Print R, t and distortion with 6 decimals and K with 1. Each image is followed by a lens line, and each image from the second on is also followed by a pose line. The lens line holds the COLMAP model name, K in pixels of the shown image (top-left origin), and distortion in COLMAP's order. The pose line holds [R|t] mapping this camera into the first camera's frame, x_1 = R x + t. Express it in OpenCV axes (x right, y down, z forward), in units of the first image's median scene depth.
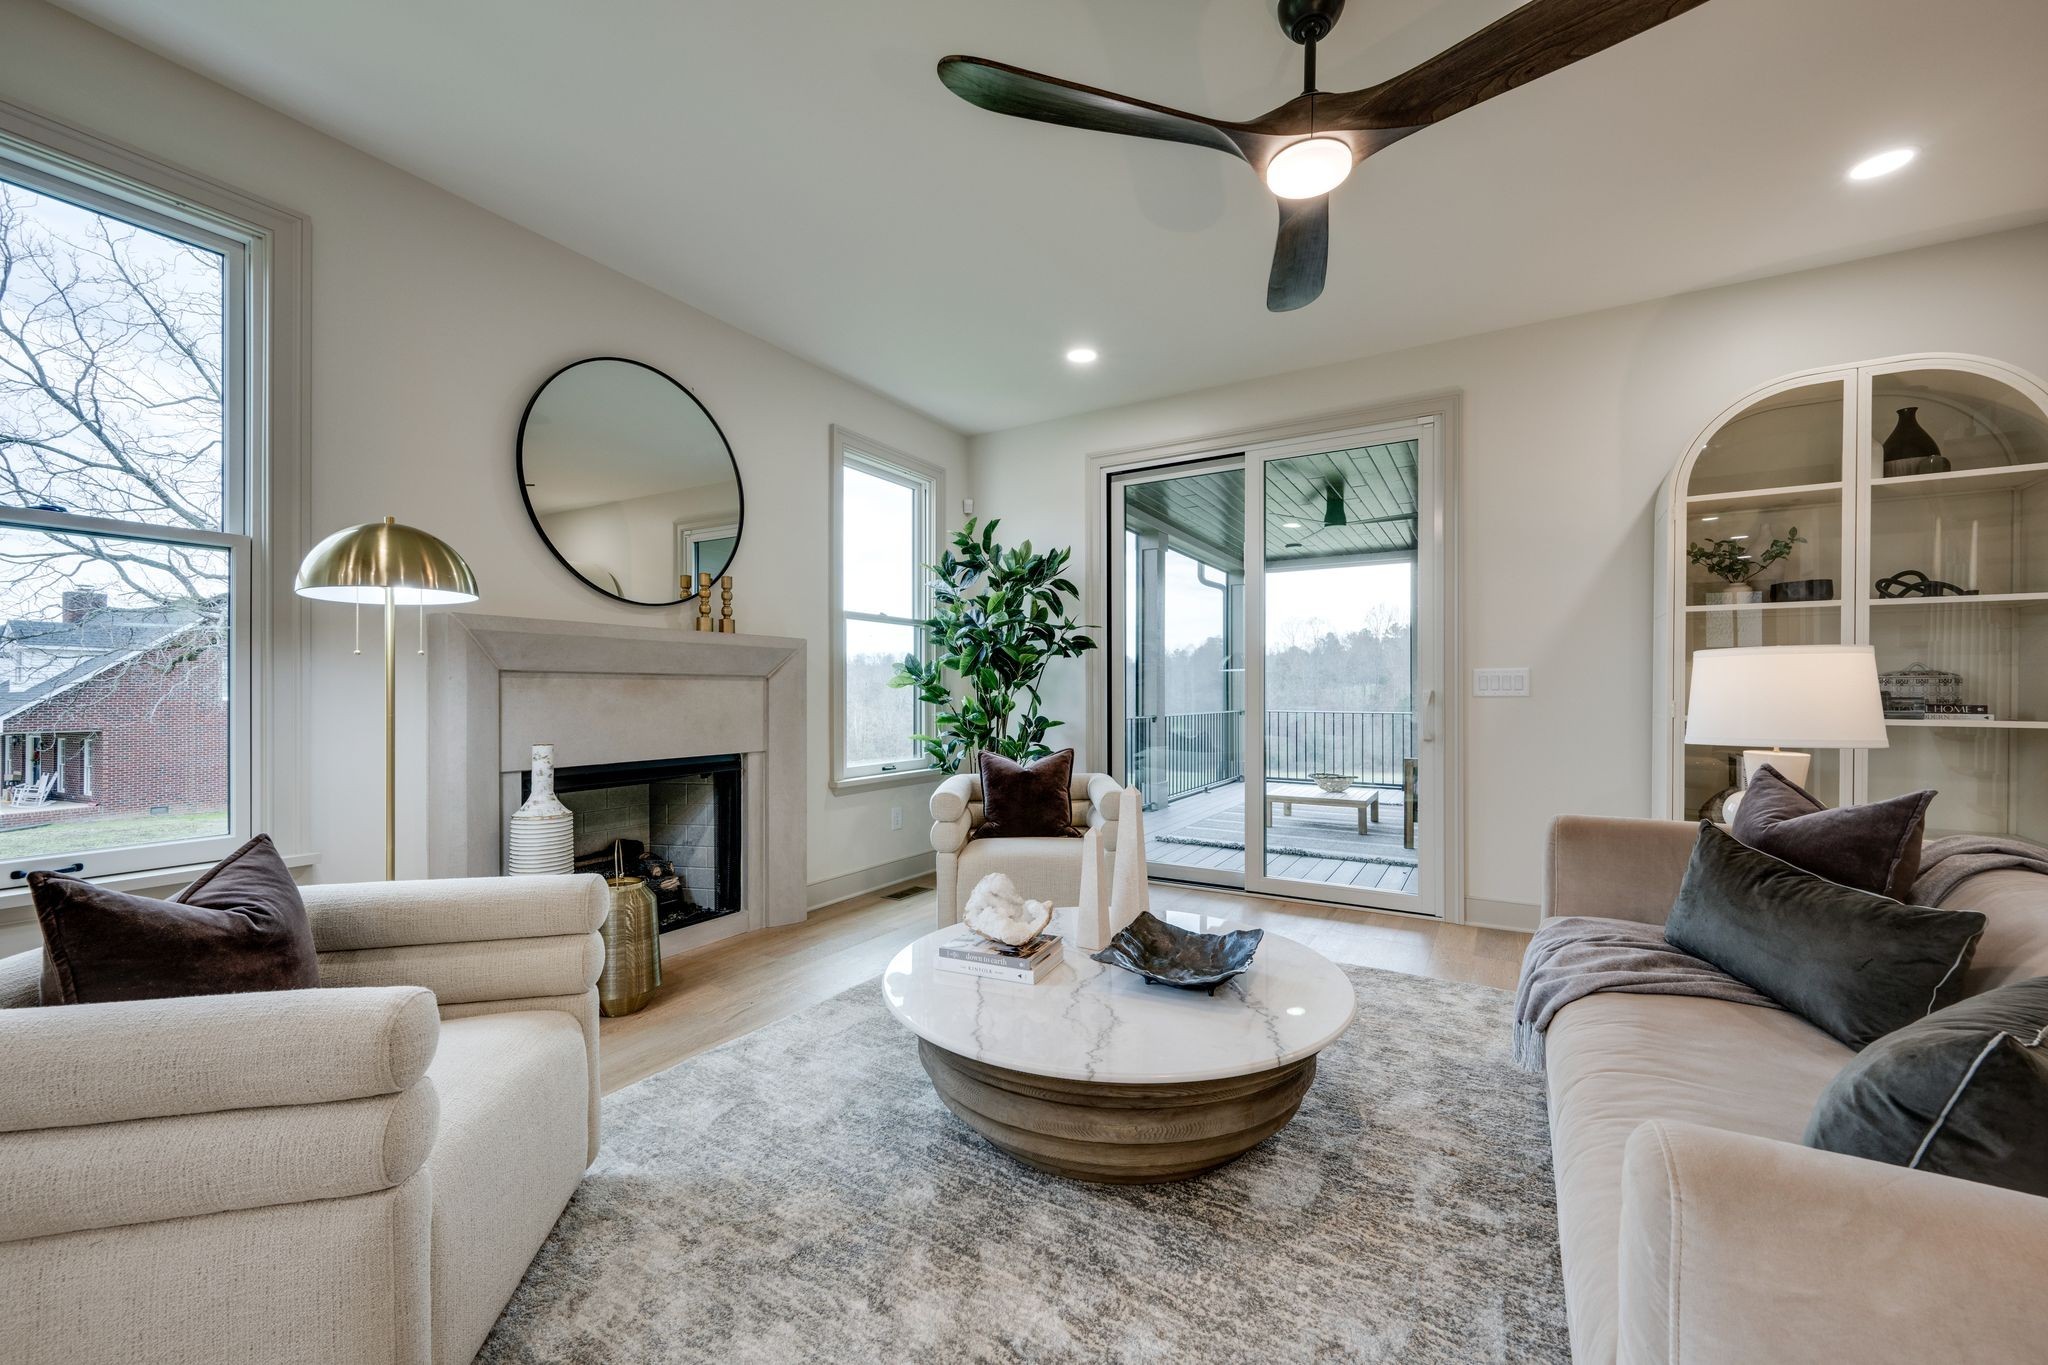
lens RADIAL K [[792.2, 0, 1025.2], [0, 792.2, 693.6], [0, 0, 1]] dist [-0.001019, -0.000091]
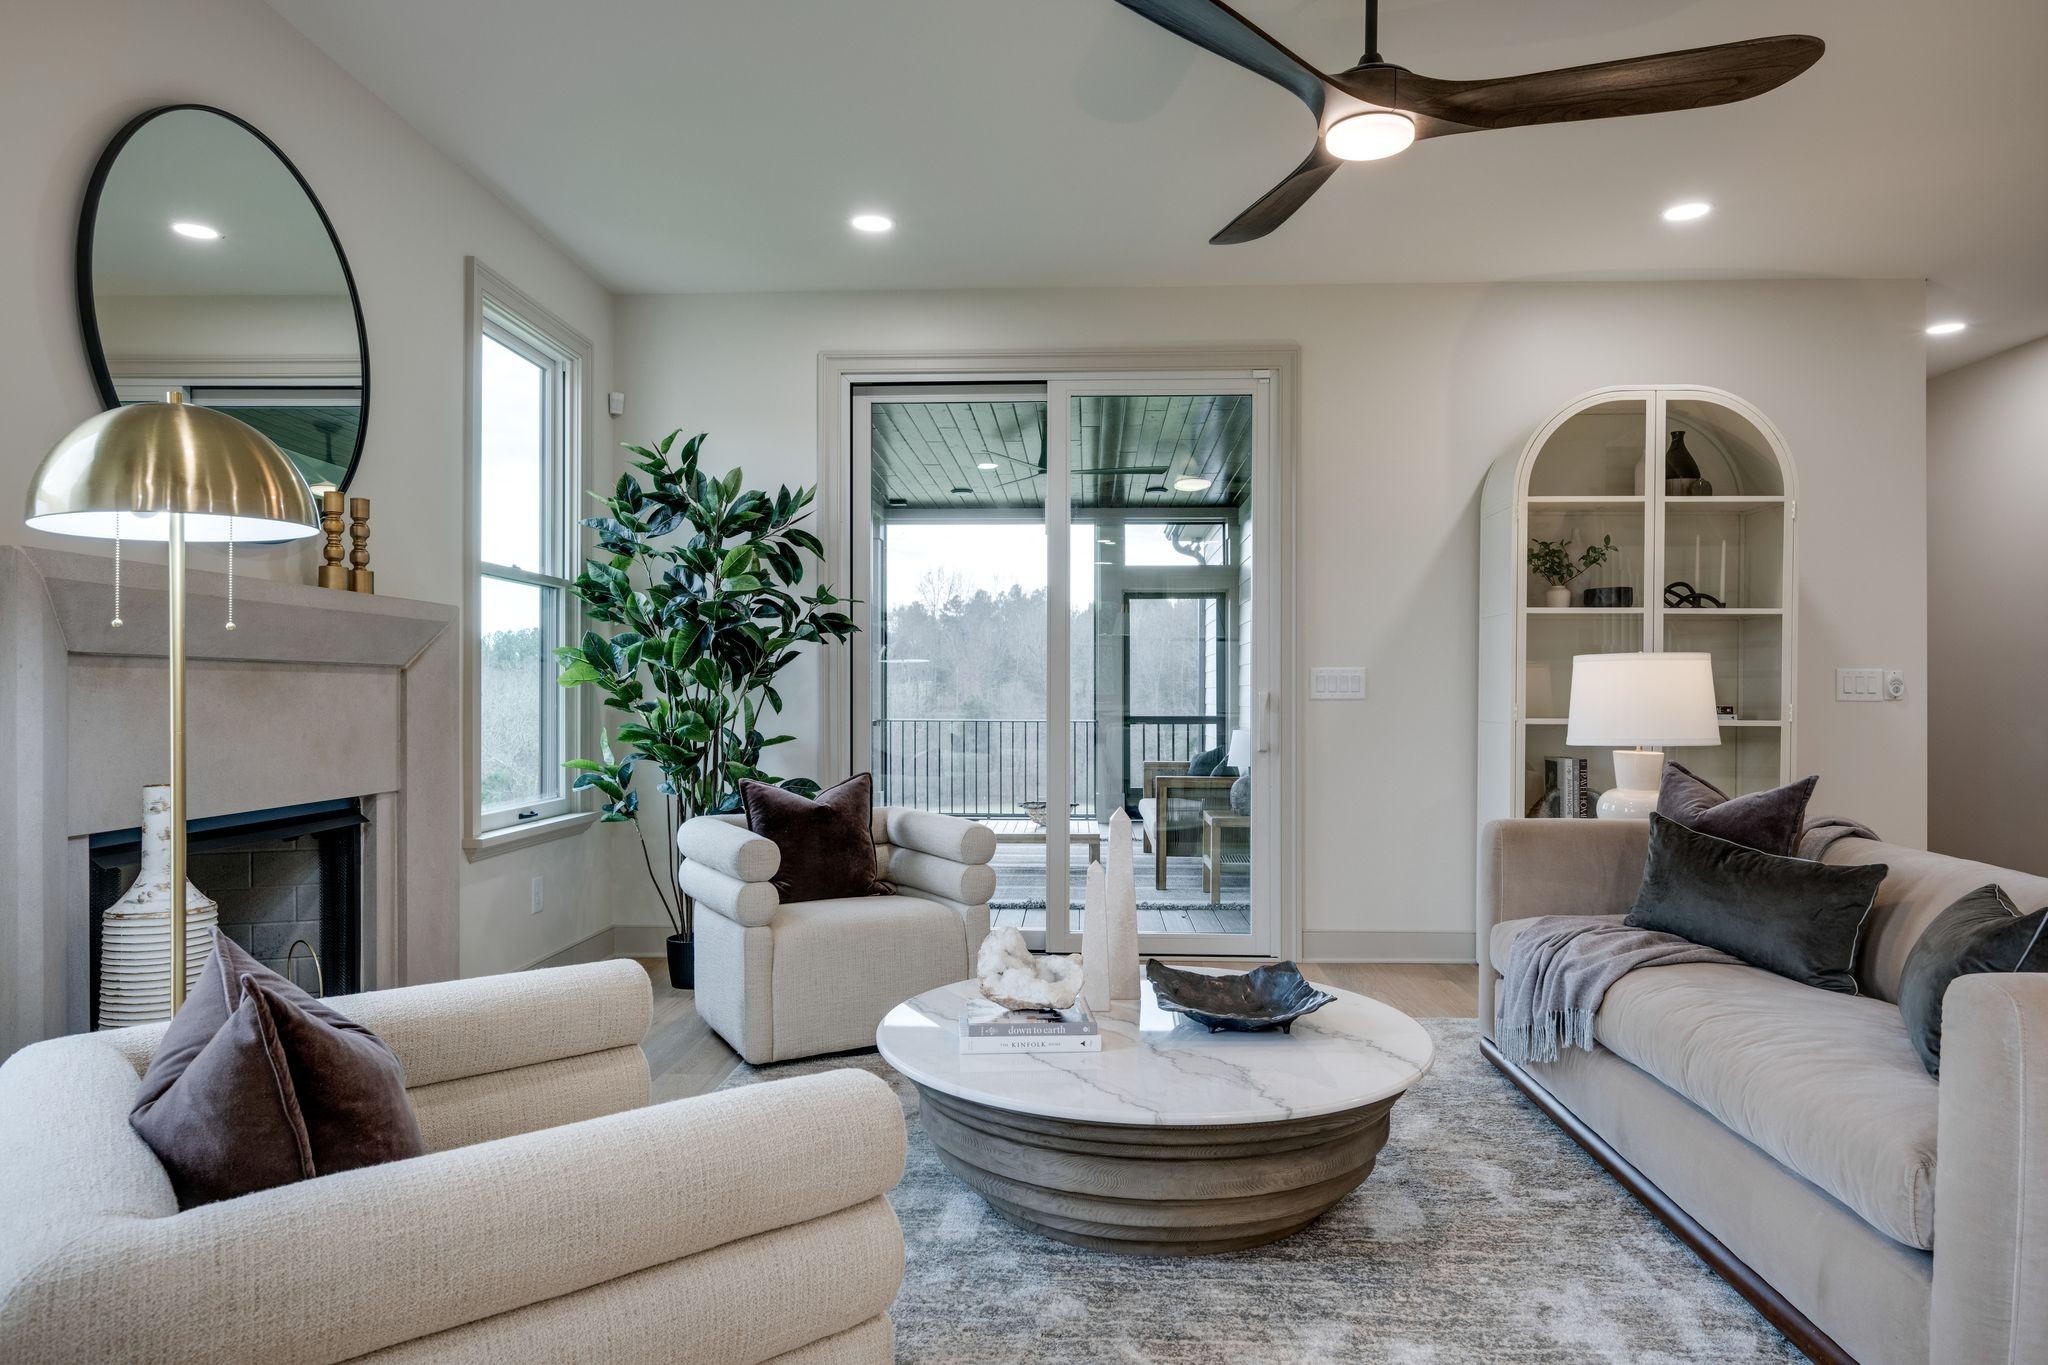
lens RADIAL K [[1234.6, 0, 1016.2], [0, 1234.6, 690.2], [0, 0, 1]] dist [0.000640, 0.001638]
pose [[0.884533, 0.003157, 0.466466, -0.404202], [-0.001178, 0.999989, -0.004535, -0.000153], [-0.466476, 0.003462, 0.884527, -0.056265]]
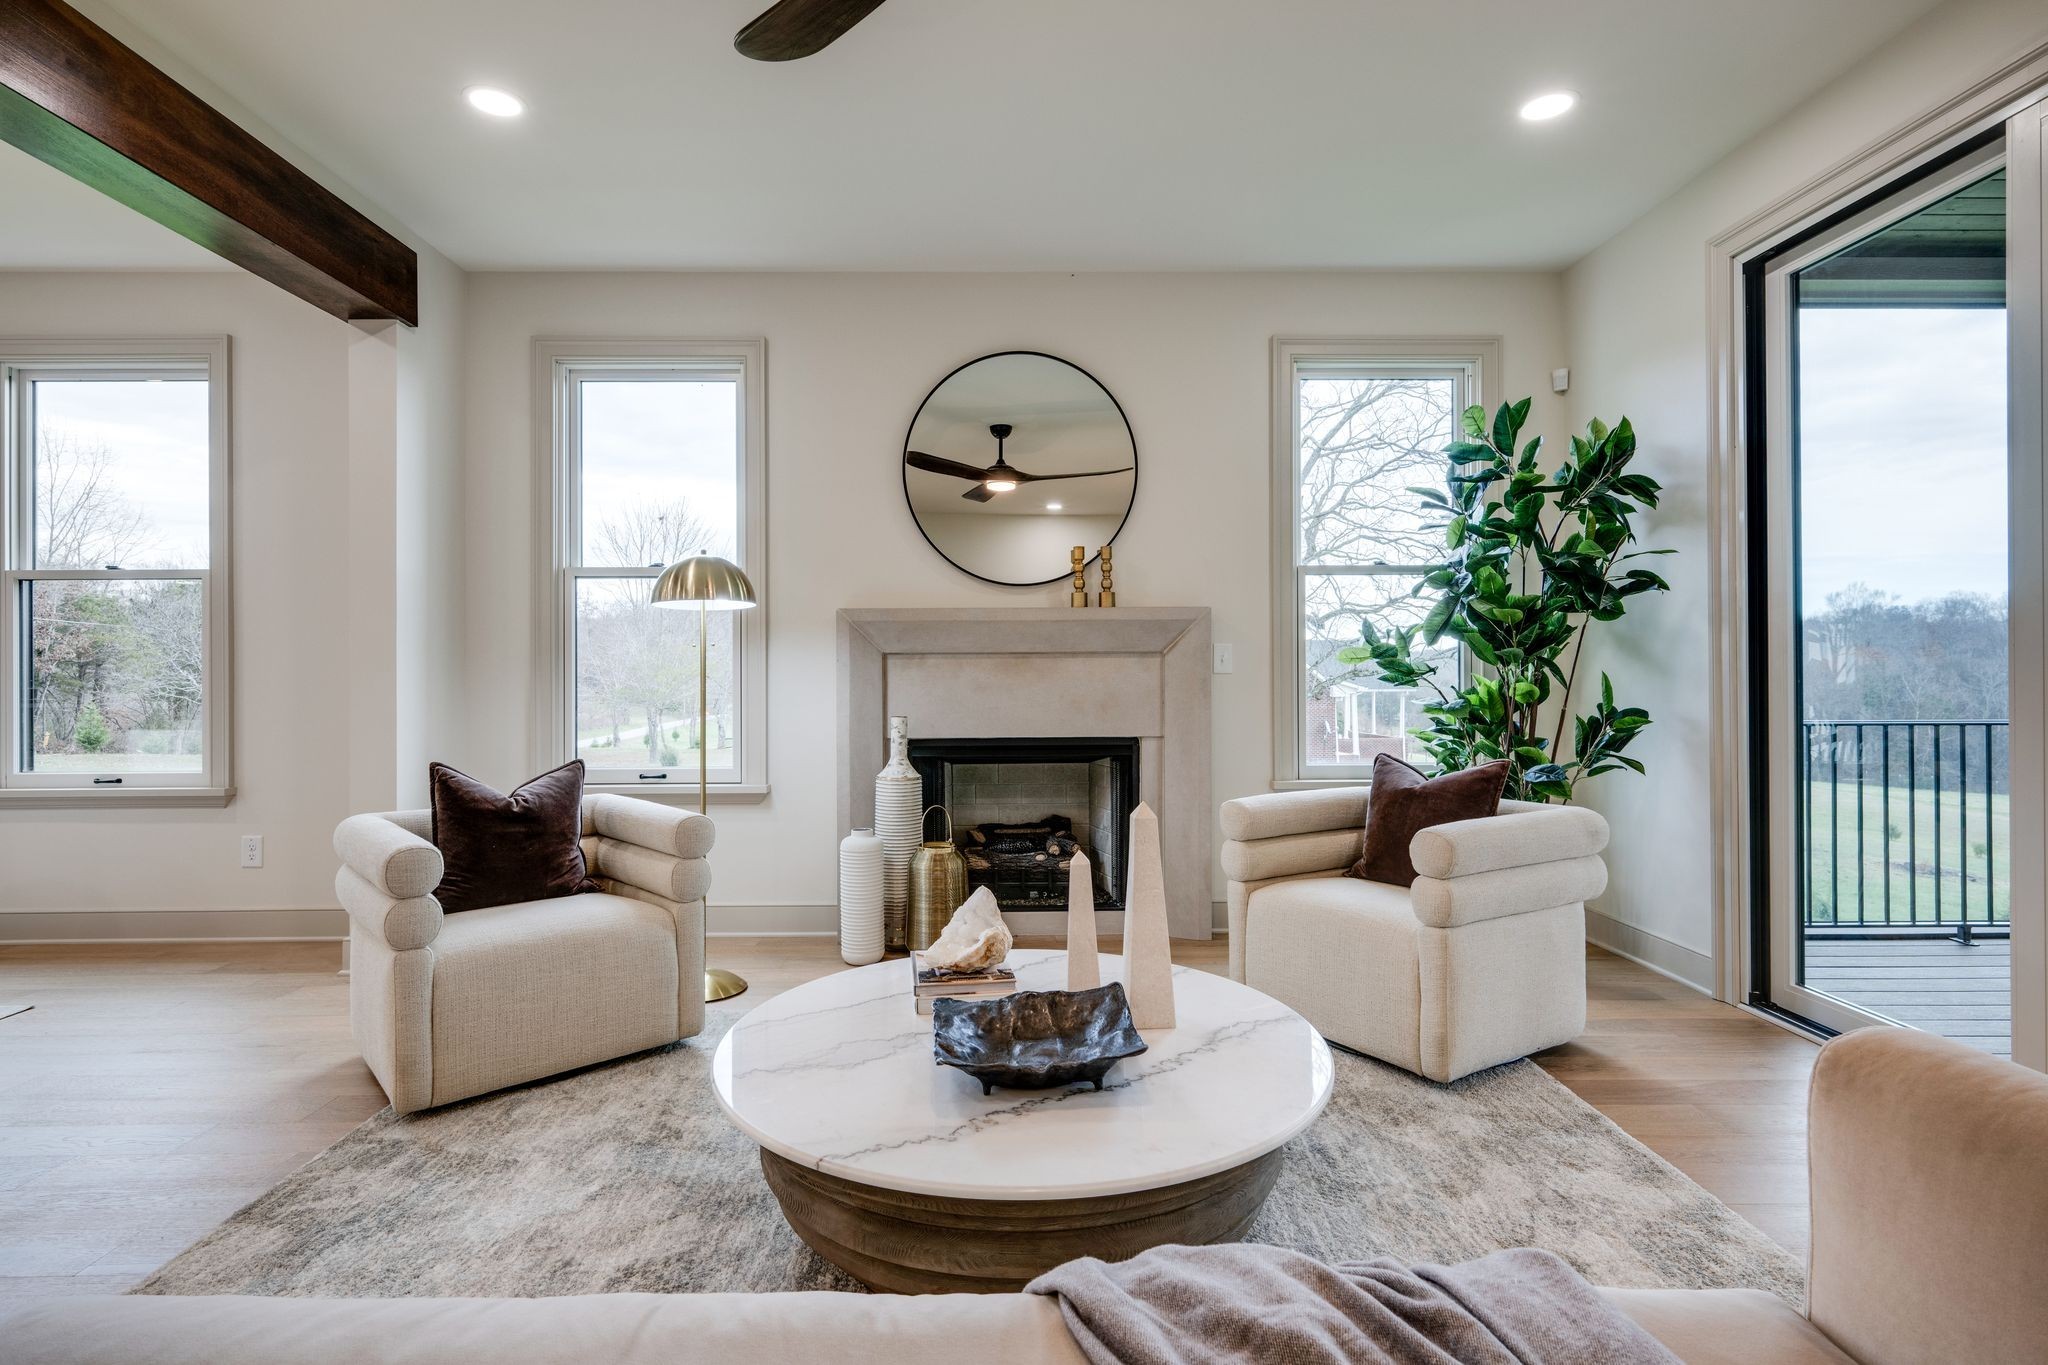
lens RADIAL K [[974.6, 0, 1015.6], [0, 974.6, 672.1], [0, 0, 1]] dist [-0.002964, -0.000984]
pose [[0.531109, 0.001315, -0.847303, 0.585280], [0.004990, 0.999977, 0.004681, -0.006286], [0.847289, -0.006714, 0.531090, 0.323268]]
